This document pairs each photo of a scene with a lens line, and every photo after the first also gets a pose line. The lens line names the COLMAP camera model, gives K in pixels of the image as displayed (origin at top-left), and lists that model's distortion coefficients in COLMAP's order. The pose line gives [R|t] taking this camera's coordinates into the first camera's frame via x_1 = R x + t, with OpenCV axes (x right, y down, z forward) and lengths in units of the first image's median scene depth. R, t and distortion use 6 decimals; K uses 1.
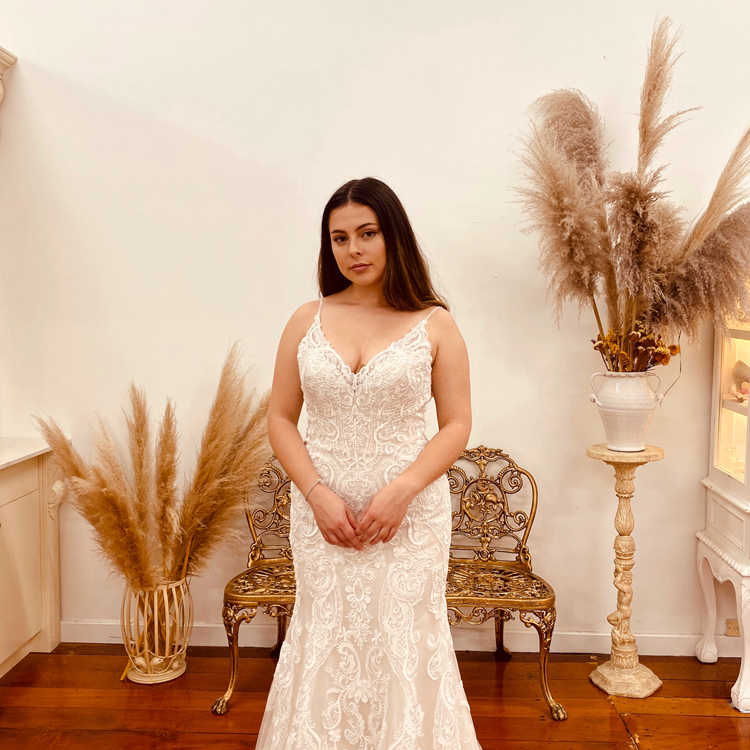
lens RADIAL K [[814.9, 0, 375.0], [0, 814.9, 375.0], [0, 0, 1]] dist [0.059449, -0.125617]
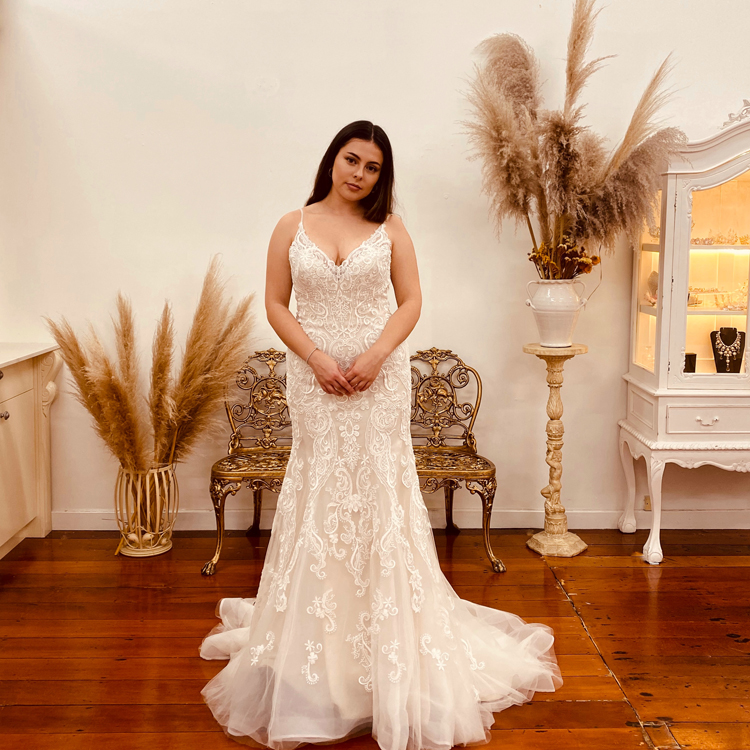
lens RADIAL K [[877.4, 0, 379.5], [0, 877.4, 323.4], [0, 0, 1]] dist [0.088004, -0.029537]
pose [[0.997456, -0.003319, 0.071210, -0.035504], [0.002361, 0.999906, 0.013528, 0.040920], [-0.071248, -0.013325, 0.997370, -0.240403]]
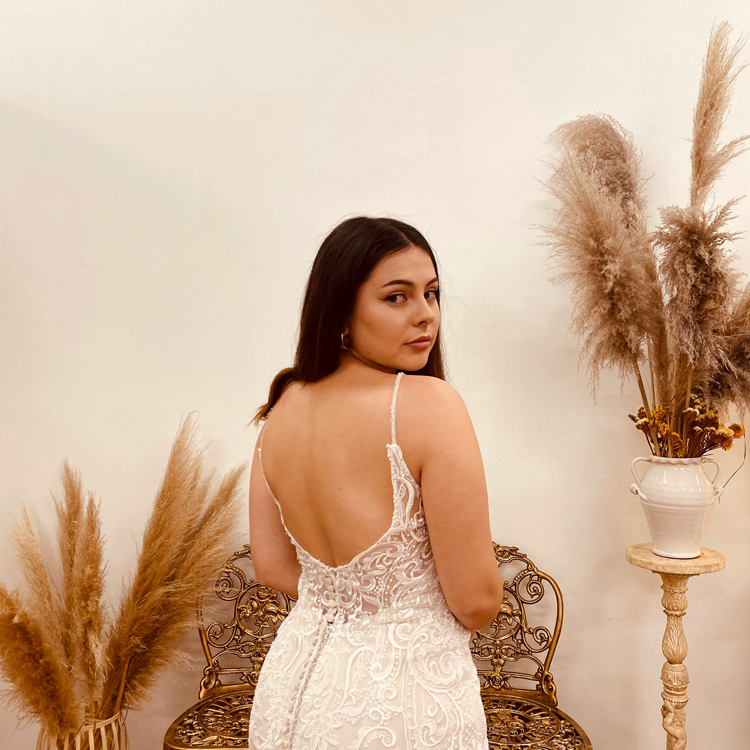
lens RADIAL K [[810.9, 0, 375.0], [0, 810.9, 375.0], [0, 0, 1]] dist [-0.010146, 0.028186]
pose [[0.999857, 0.009731, 0.013807, 0.000702], [-0.008820, 0.997873, -0.064595, -0.029781], [-0.014406, 0.064464, 0.997816, 0.207554]]
